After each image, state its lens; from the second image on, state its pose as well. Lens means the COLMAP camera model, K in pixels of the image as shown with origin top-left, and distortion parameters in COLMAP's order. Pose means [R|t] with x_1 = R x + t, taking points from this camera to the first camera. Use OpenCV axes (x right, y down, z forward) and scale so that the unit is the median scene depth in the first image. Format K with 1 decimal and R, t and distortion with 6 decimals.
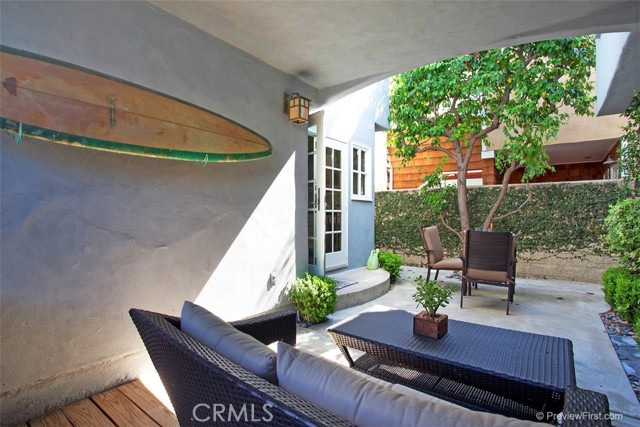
lens RADIAL K [[322.5, 0, 317.9], [0, 322.5, 215.8], [0, 0, 1]] dist [-0.074914, 0.028062]
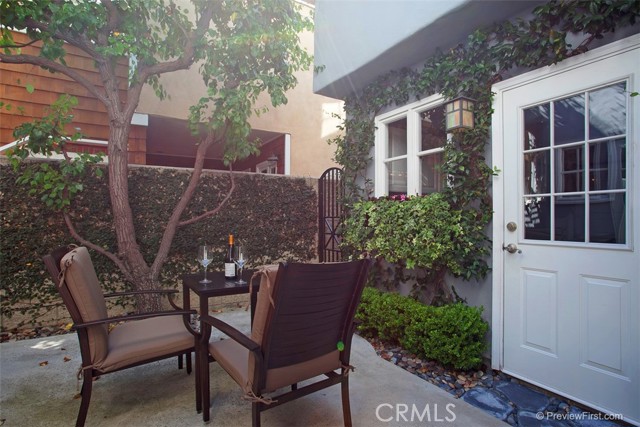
lens RADIAL K [[322.5, 0, 317.9], [0, 322.5, 215.8], [0, 0, 1]] dist [-0.074914, 0.028062]
pose [[0.366450, 0.006172, 0.930417, 0.121274], [0.000780, 0.999976, -0.006940, 0.000274], [-0.930437, 0.003269, 0.366437, 0.579127]]
